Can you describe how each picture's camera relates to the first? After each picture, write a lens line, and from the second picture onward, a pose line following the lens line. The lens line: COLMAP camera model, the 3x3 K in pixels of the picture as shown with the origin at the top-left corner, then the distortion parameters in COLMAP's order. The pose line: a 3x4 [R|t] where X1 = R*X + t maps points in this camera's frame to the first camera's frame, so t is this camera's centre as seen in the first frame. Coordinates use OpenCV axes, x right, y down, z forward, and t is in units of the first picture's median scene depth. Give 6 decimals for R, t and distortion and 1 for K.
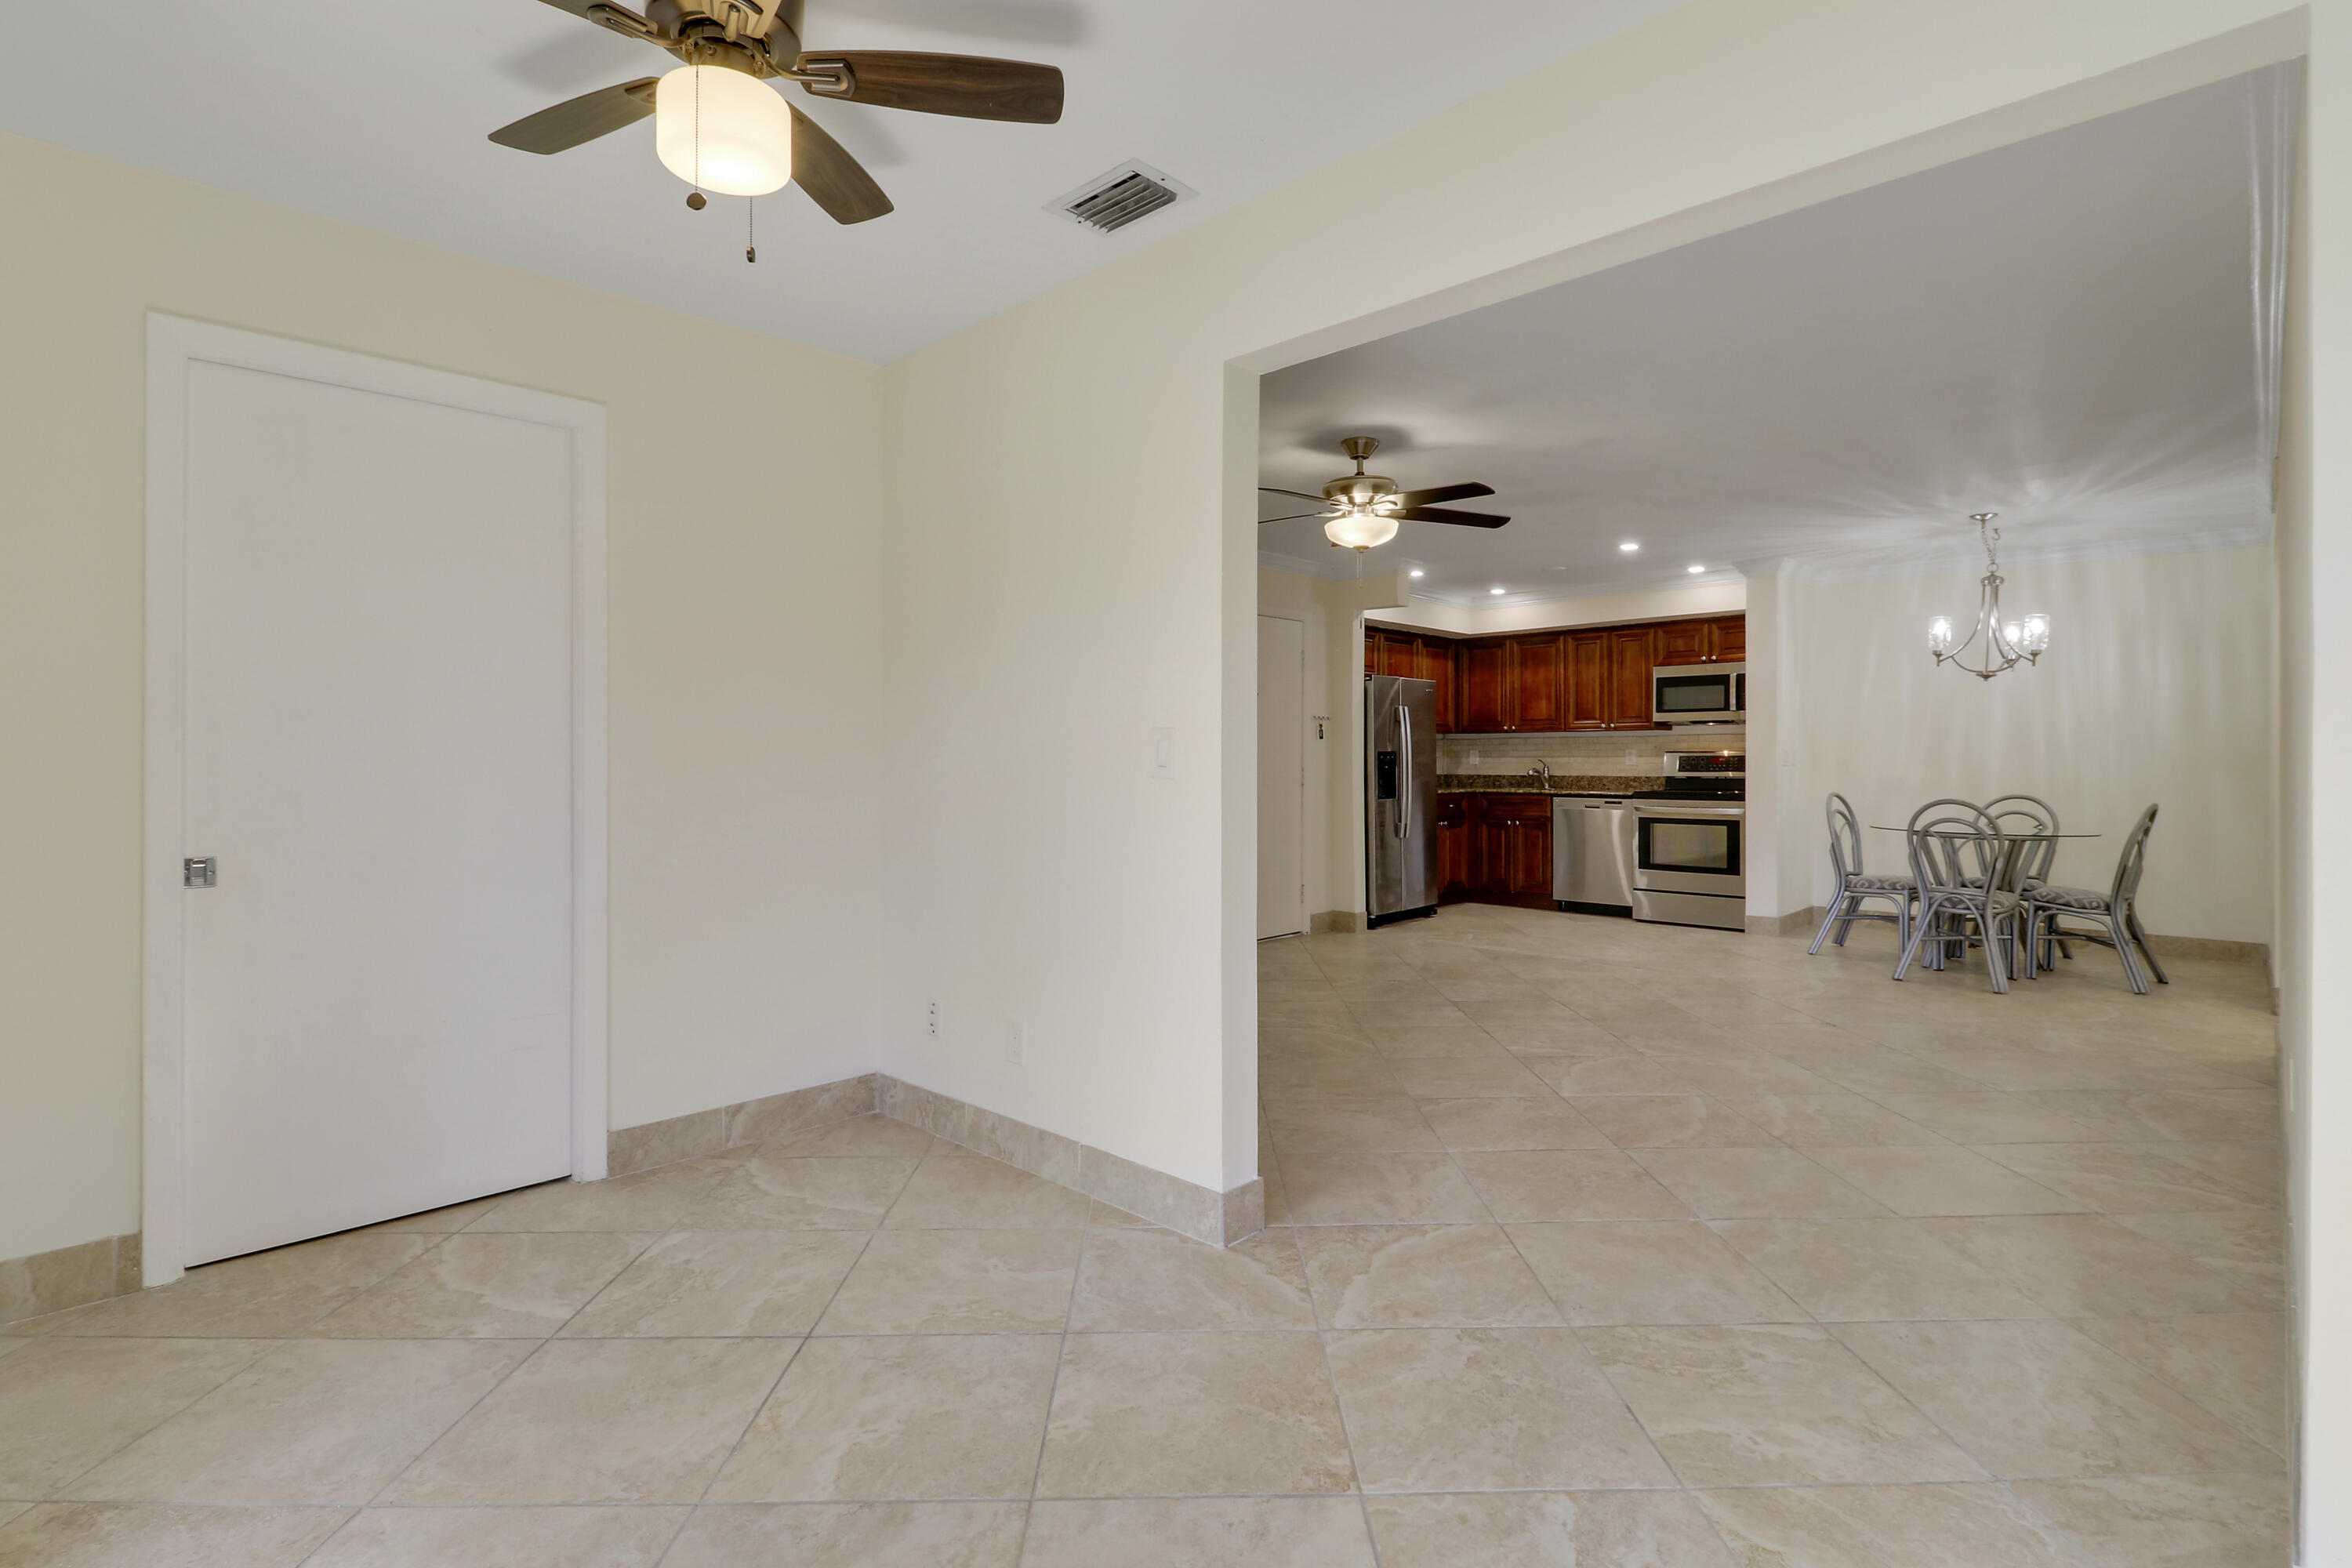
lens RADIAL K [[1123.3, 0, 1213.1], [0, 1123.3, 756.1], [0, 0, 1]] dist [-0.003872, -0.006151]
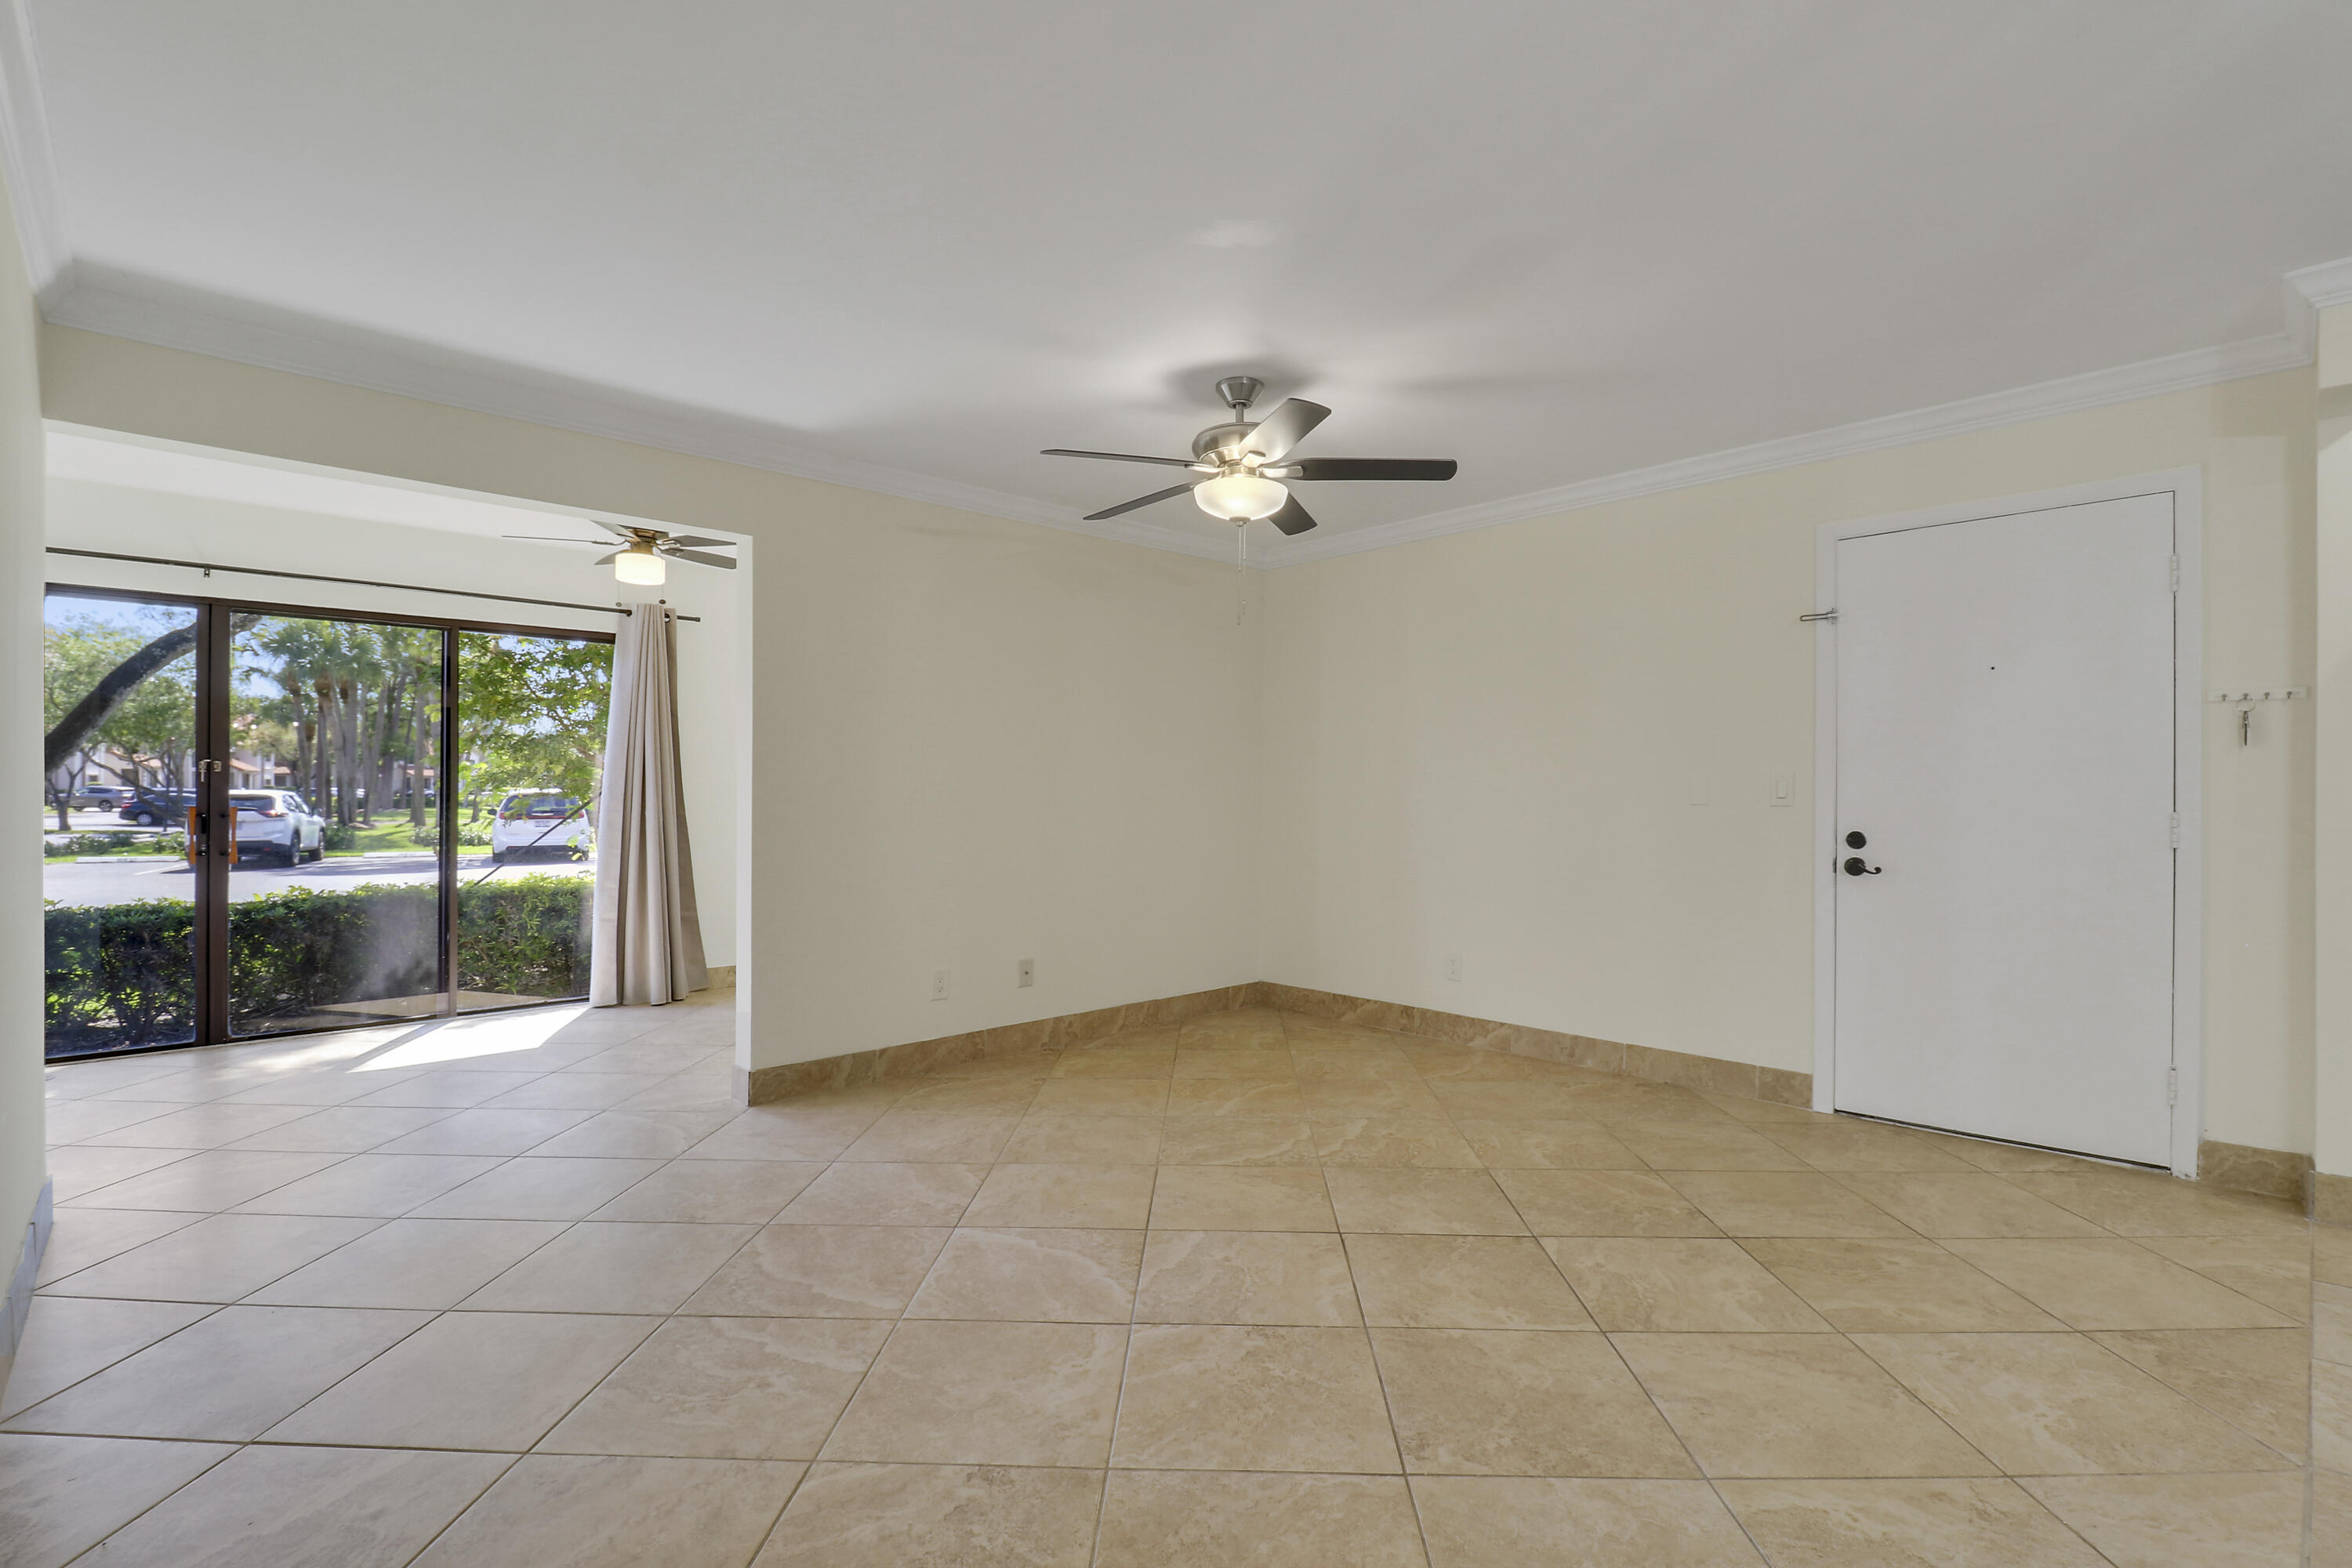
lens RADIAL K [[1092.8, 0, 1169.9], [0, 1092.8, 780.5], [0, 0, 1]] dist [0.002513, -0.012766]
pose [[-0.070024, -0.006944, -0.997521, 0.511364], [0.005735, 0.999956, -0.007364, -0.001902], [0.997529, -0.006237, -0.069981, 0.578374]]
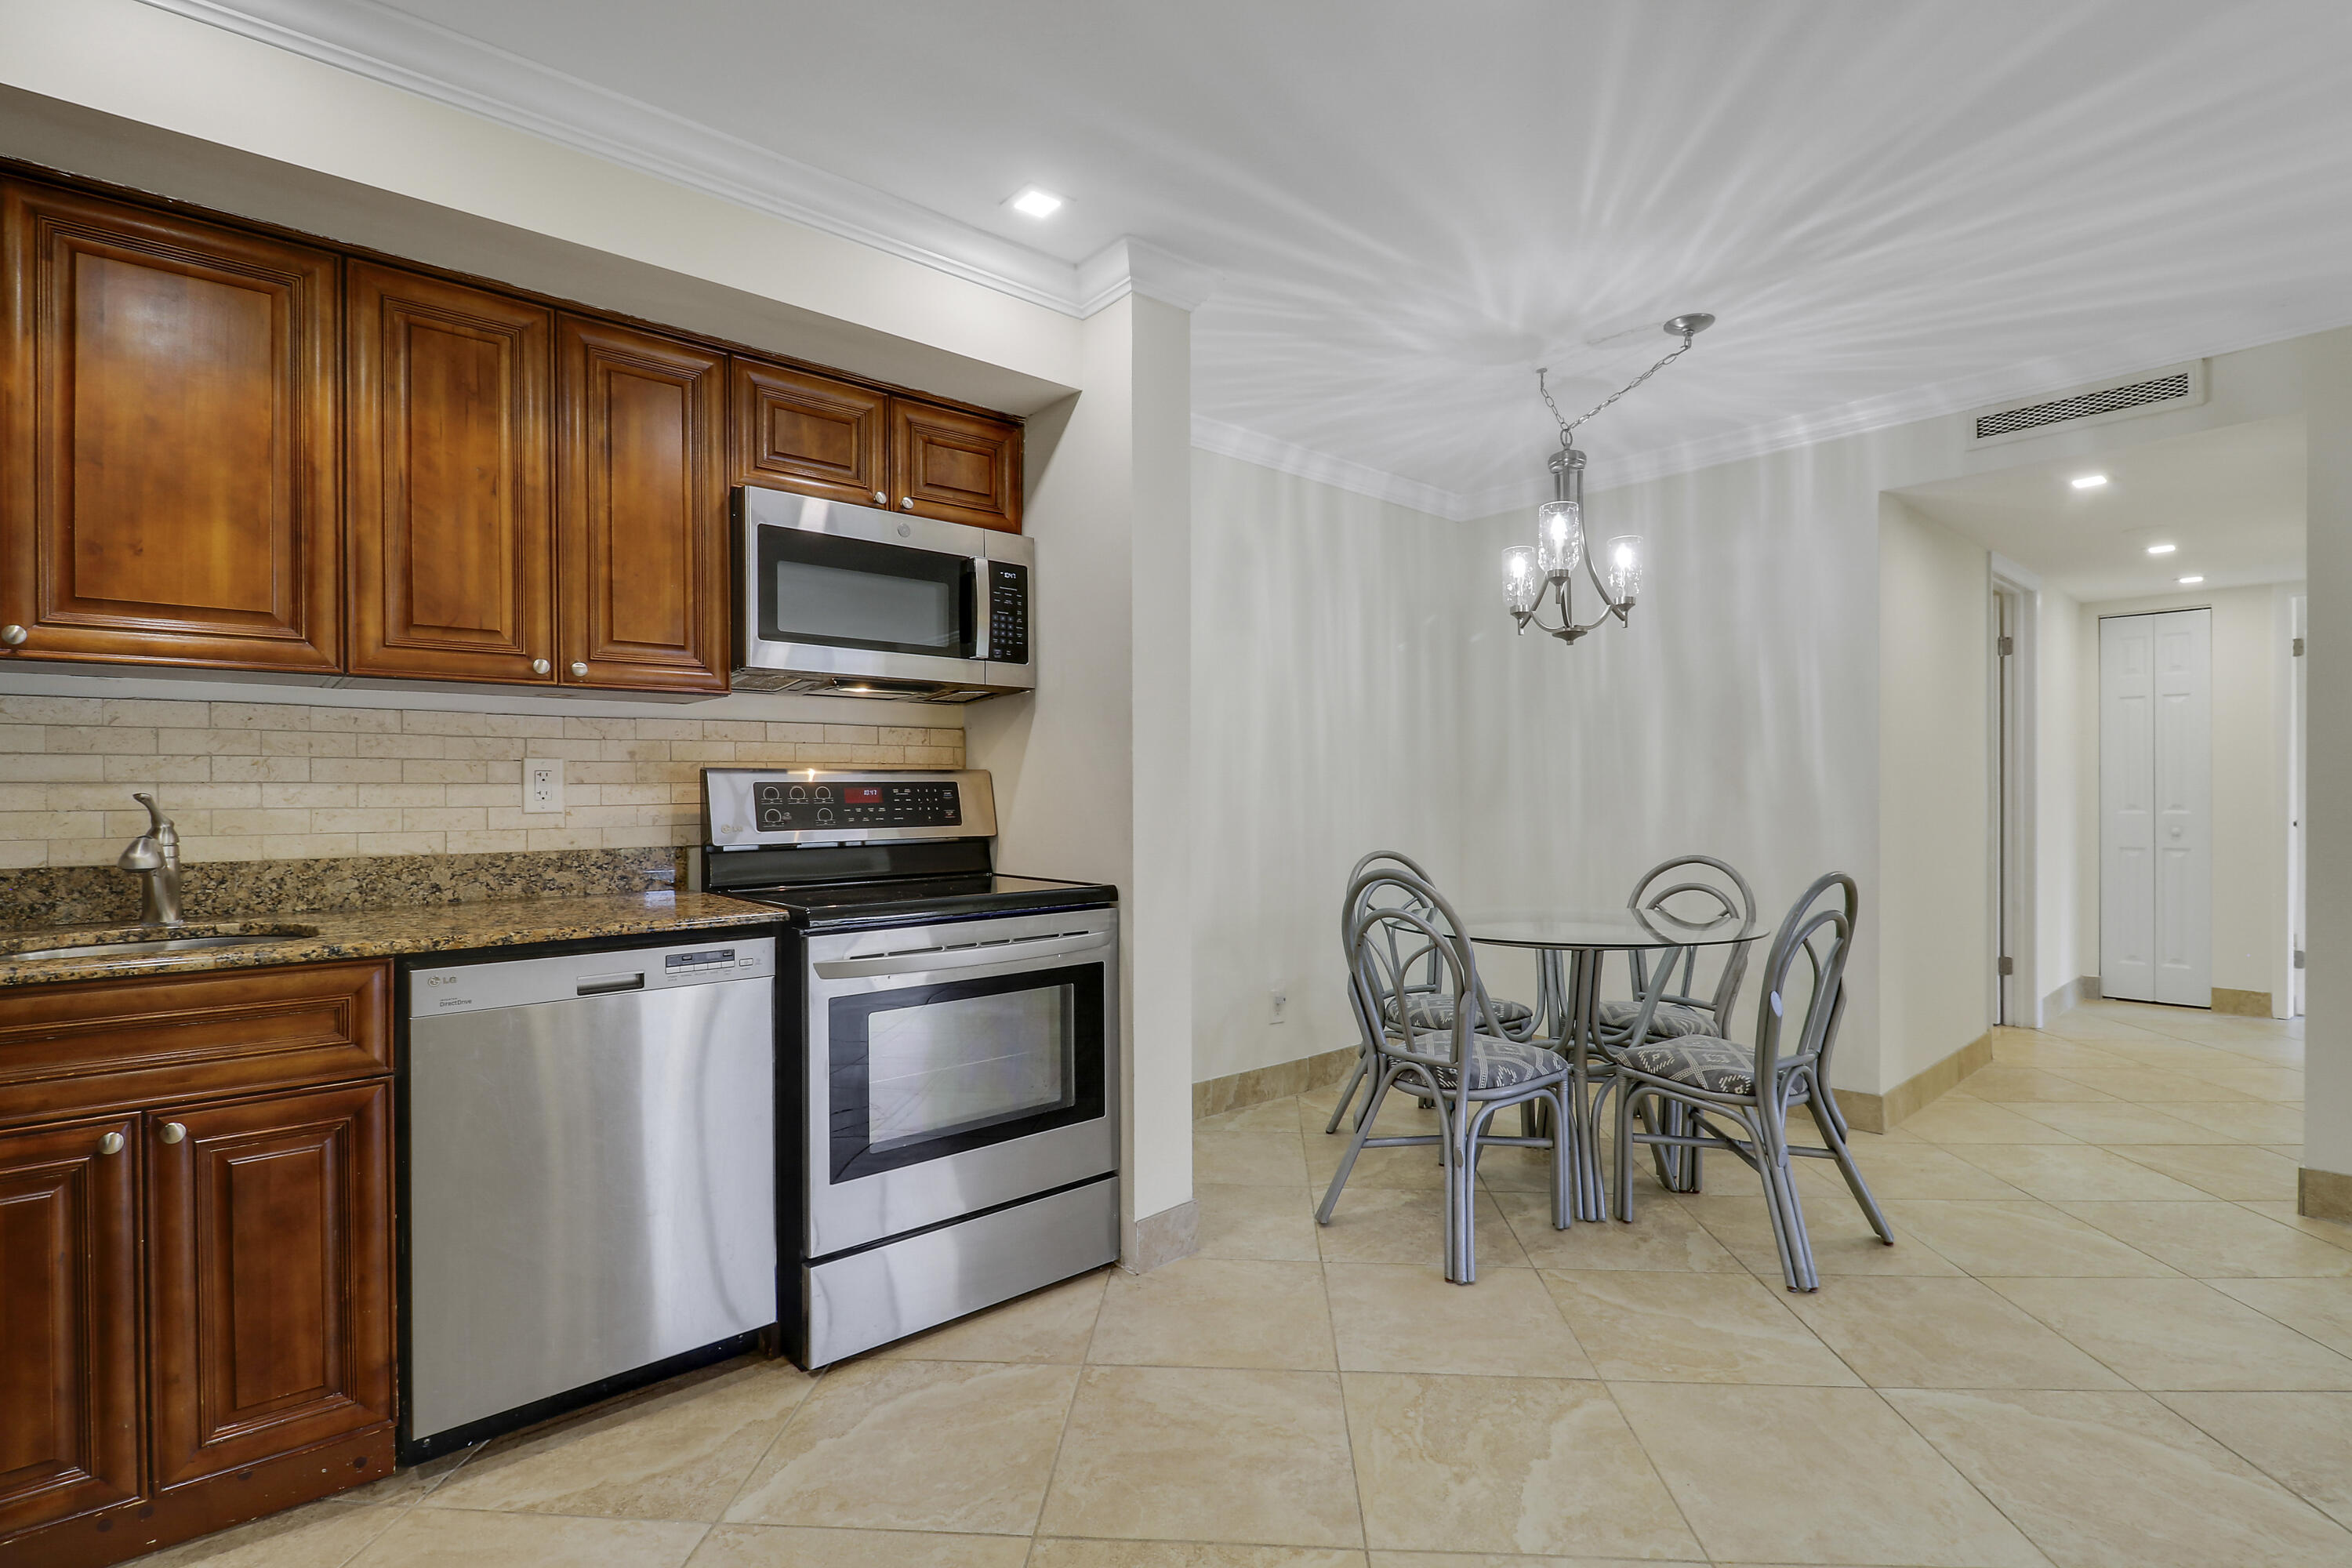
lens RADIAL K [[1092.8, 0, 1156.7], [0, 1092.8, 784.7], [0, 0, 1]] dist [0.002513, -0.012766]
pose [[0.108337, 0.003902, 0.994107, 0.115868], [-0.002325, 0.999991, -0.003671, 0.001602], [-0.994112, -0.001914, 0.108345, 0.885322]]
